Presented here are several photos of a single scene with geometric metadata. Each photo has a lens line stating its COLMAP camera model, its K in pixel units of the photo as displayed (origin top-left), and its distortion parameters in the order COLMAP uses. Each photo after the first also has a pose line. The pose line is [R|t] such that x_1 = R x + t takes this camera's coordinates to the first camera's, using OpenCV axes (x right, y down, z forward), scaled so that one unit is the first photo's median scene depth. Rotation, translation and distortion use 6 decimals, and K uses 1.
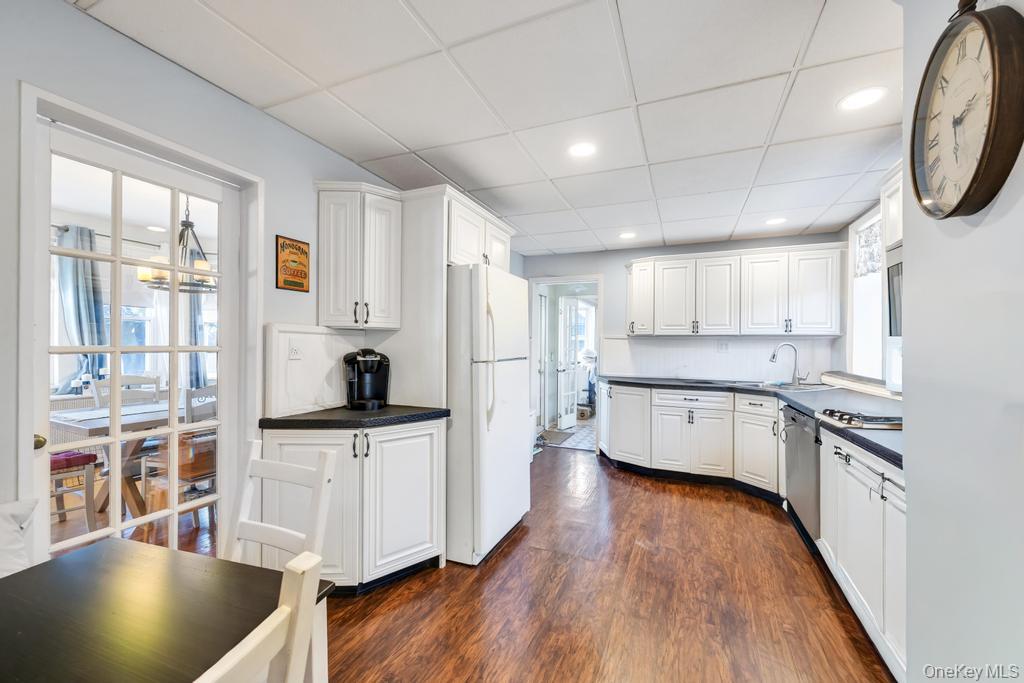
lens RADIAL K [[396.1, 0, 515.5], [0, 396.1, 347.4], [0, 0, 1]] dist [0.001127, -0.000018]
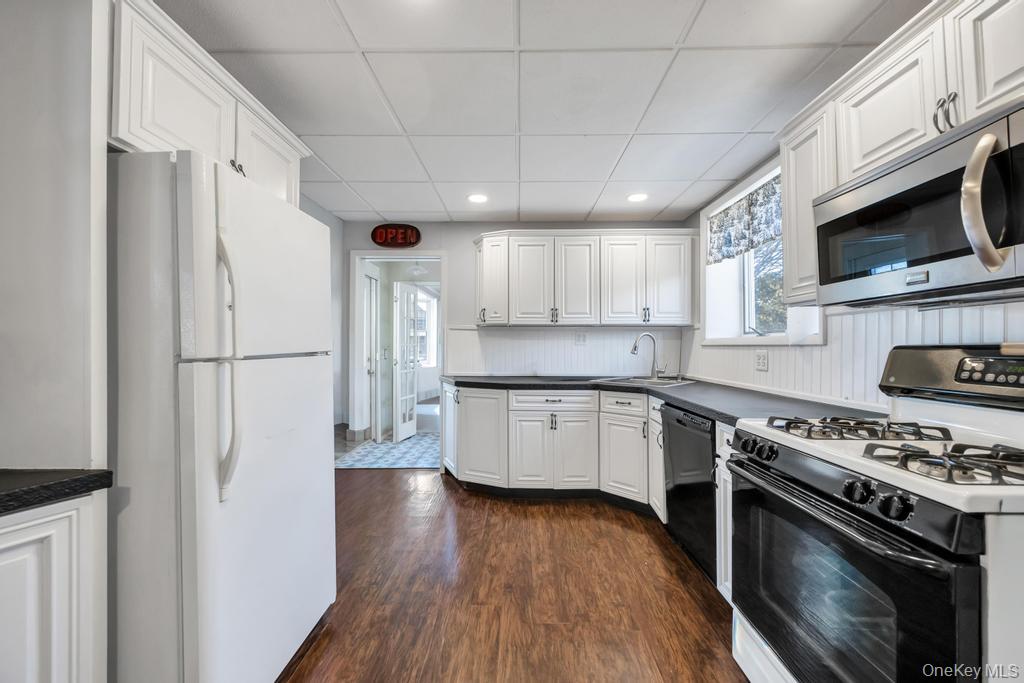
lens RADIAL K [[396.1, 0, 514.0], [0, 396.1, 343.9], [0, 0, 1]] dist [0.001127, -0.000018]
pose [[0.924677, -0.006973, 0.380689, 0.053829], [0.008384, 0.999963, -0.002049, 0.013867], [-0.380660, 0.005087, 0.924701, 0.283745]]
